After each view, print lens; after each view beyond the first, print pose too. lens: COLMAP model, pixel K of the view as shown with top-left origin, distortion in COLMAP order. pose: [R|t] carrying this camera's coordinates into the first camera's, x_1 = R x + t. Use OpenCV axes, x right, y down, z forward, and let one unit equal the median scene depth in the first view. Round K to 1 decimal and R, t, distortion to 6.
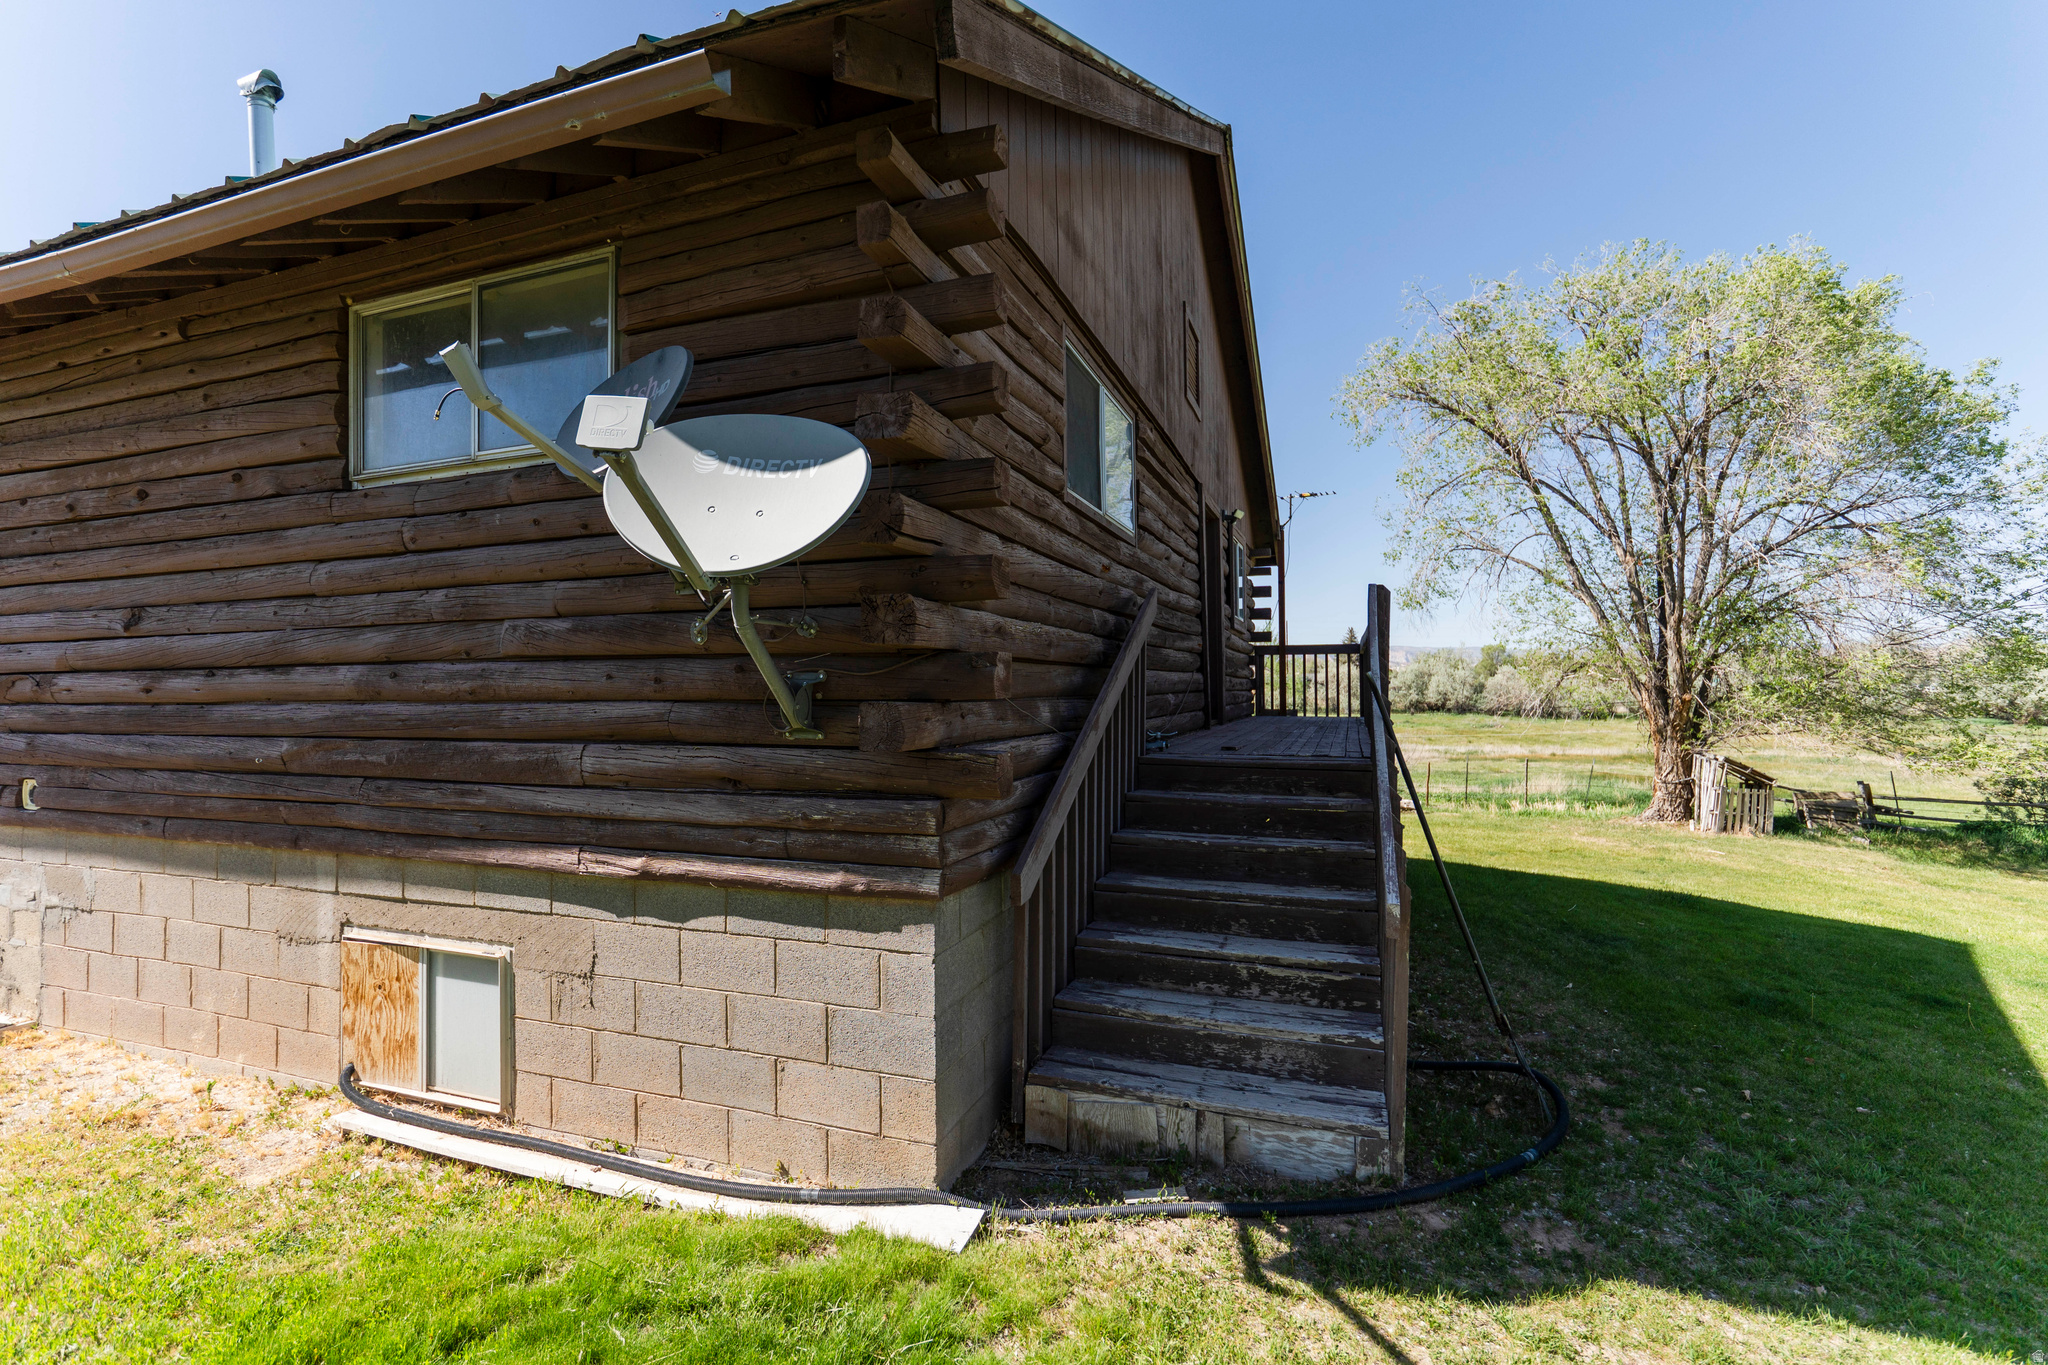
lens RADIAL K [[915.8, 0, 1024.5], [0, 915.8, 685.9], [0, 0, 1]] dist [-0.004330, 0.000358]
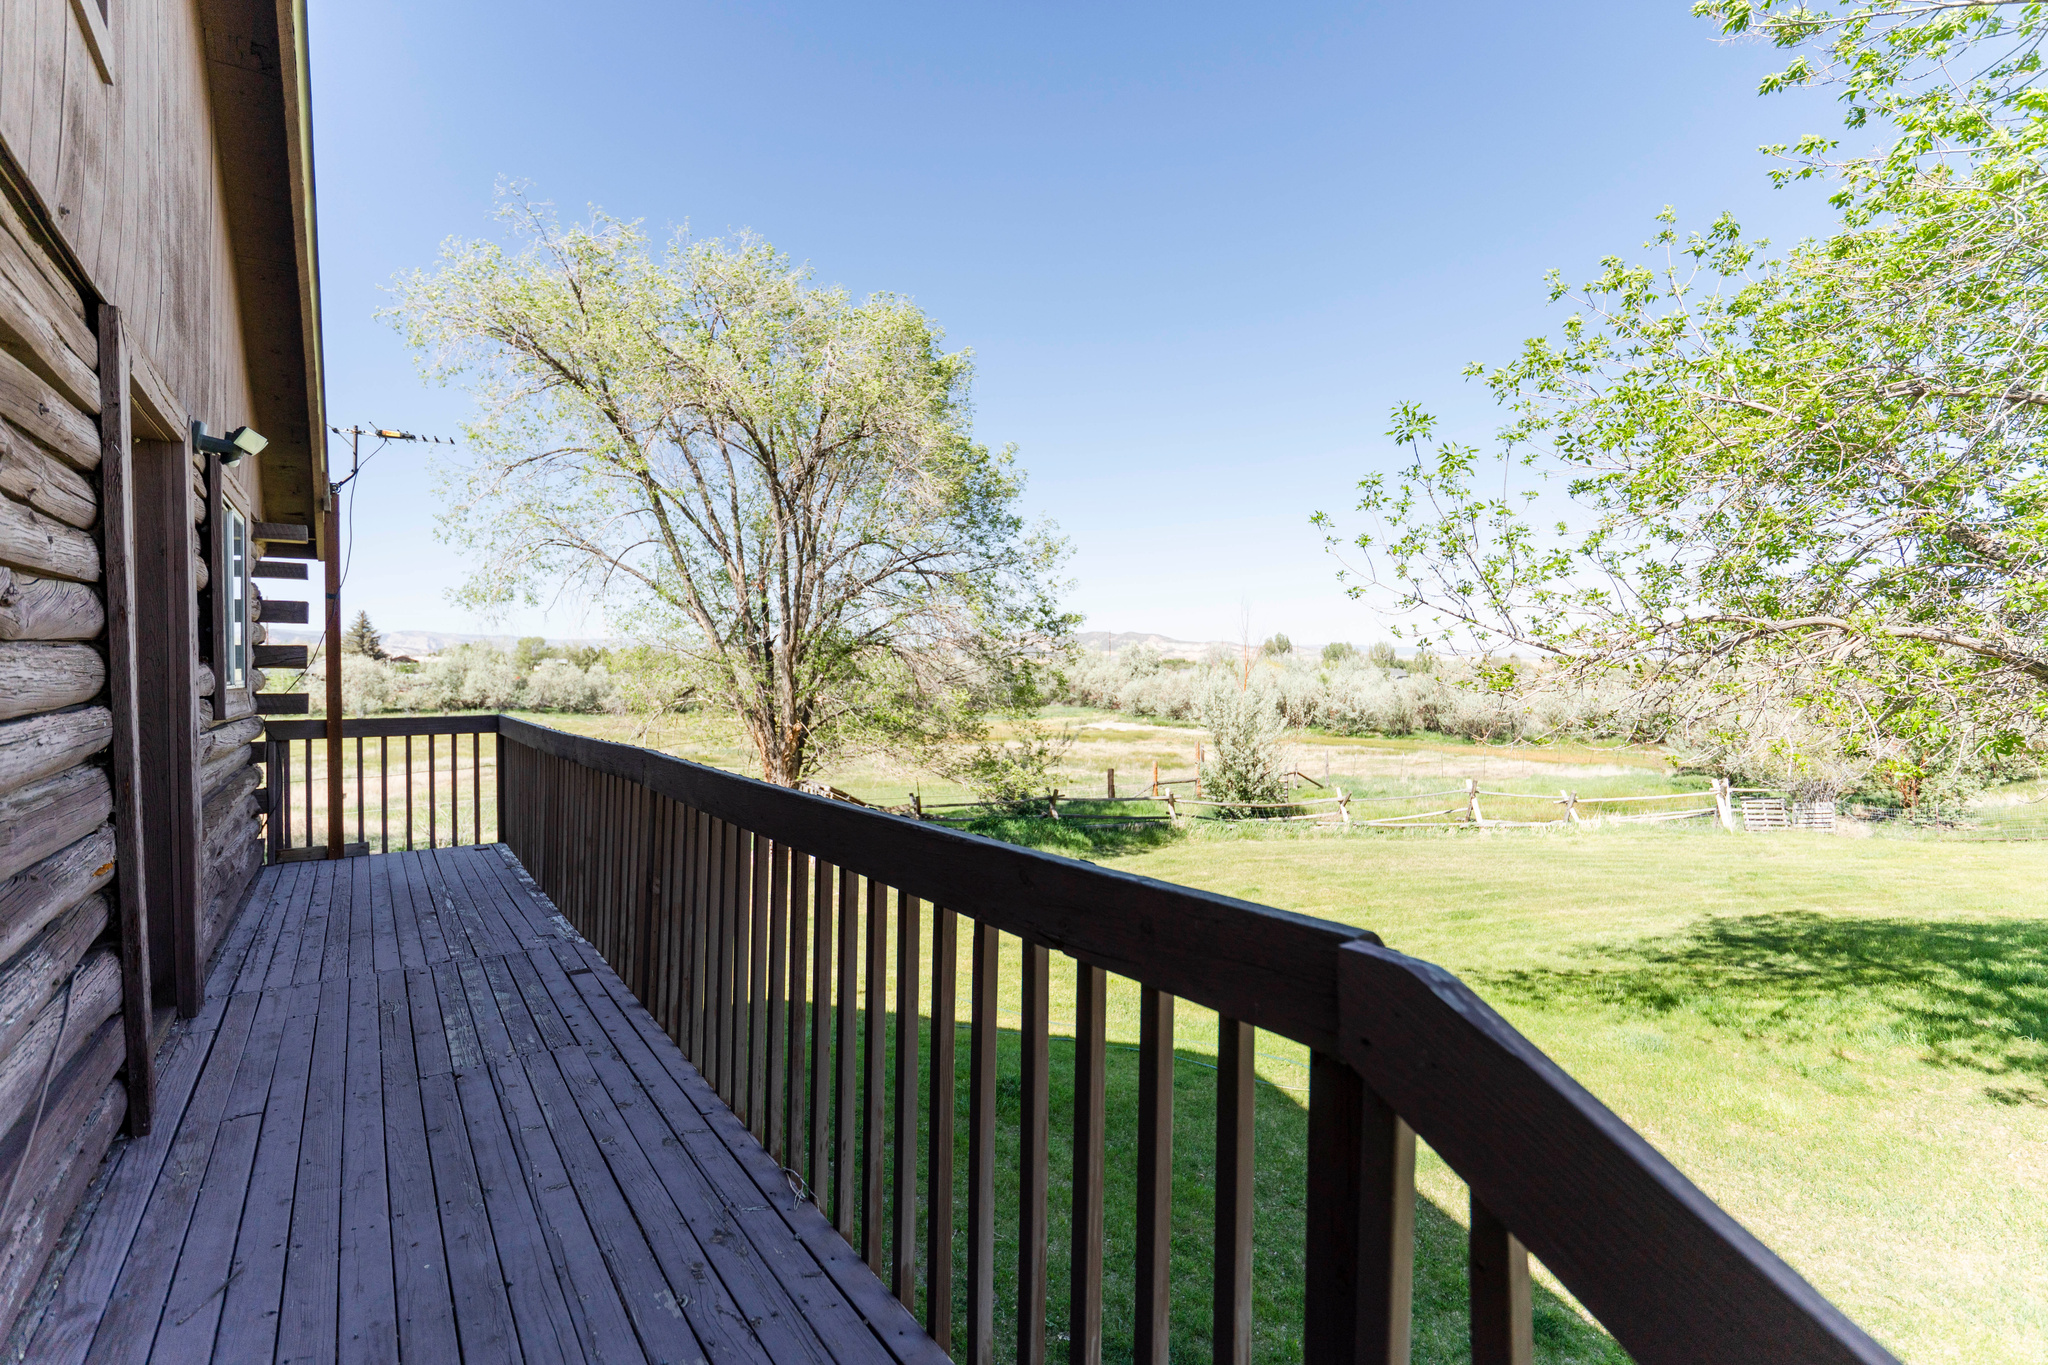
lens RADIAL K [[915.8, 0, 1027.5], [0, 915.8, 675.8], [0, 0, 1]] dist [-0.004330, 0.000358]
pose [[0.560734, 0.003798, 0.827987, 0.076525], [-0.004171, 0.999990, -0.001762, -0.068642], [-0.827985, -0.002465, 0.560744, 0.391878]]
